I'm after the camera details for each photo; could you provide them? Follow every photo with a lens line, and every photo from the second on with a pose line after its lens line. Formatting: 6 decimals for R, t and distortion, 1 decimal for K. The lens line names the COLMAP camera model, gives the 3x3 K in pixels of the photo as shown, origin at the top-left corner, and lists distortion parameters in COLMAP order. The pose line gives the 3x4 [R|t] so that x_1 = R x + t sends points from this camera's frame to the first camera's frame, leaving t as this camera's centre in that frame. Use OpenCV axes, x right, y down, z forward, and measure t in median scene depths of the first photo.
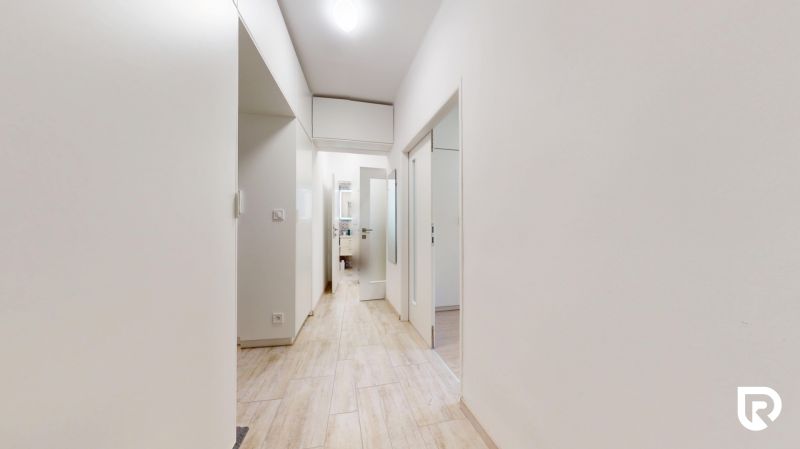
lens RADIAL K [[253.3, 0, 398.8], [0, 253.3, 225.8], [0, 0, 1]] dist [-0.000124, 0.000061]
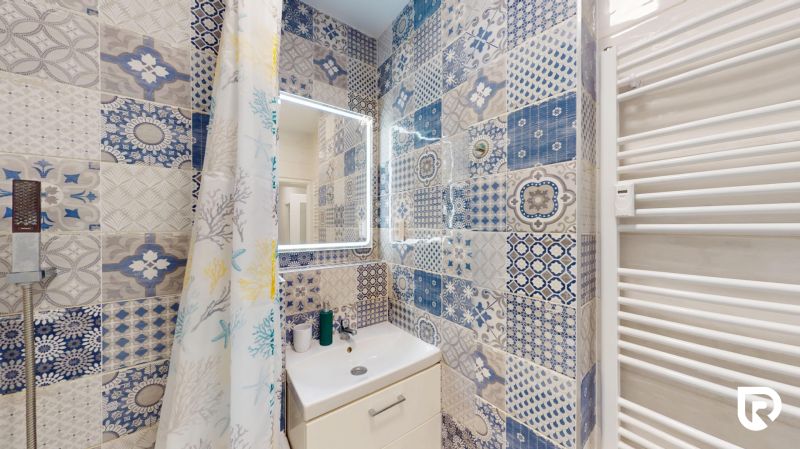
lens RADIAL K [[253.3, 0, 398.8], [0, 253.3, 225.8], [0, 0, 1]] dist [-0.000124, 0.000061]
pose [[0.883375, -0.005113, 0.468638, -0.236360], [0.010862, 0.999895, -0.009565, -0.041772], [-0.468540, 0.013540, 0.883338, 0.819626]]
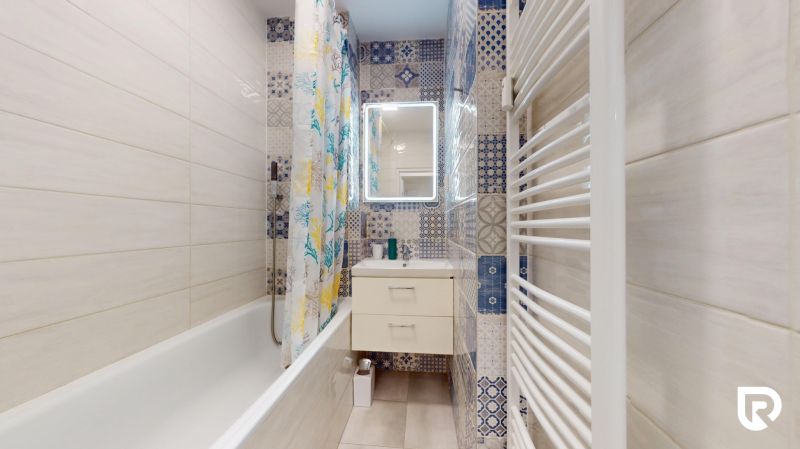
lens RADIAL K [[253.3, 0, 398.8], [0, 253.3, 225.8], [0, 0, 1]] dist [-0.000124, 0.000061]
pose [[0.976515, -0.002971, -0.215430, -0.133418], [-0.002255, 0.999709, -0.024012, 0.009283], [0.215438, 0.023934, 0.976224, 0.739295]]
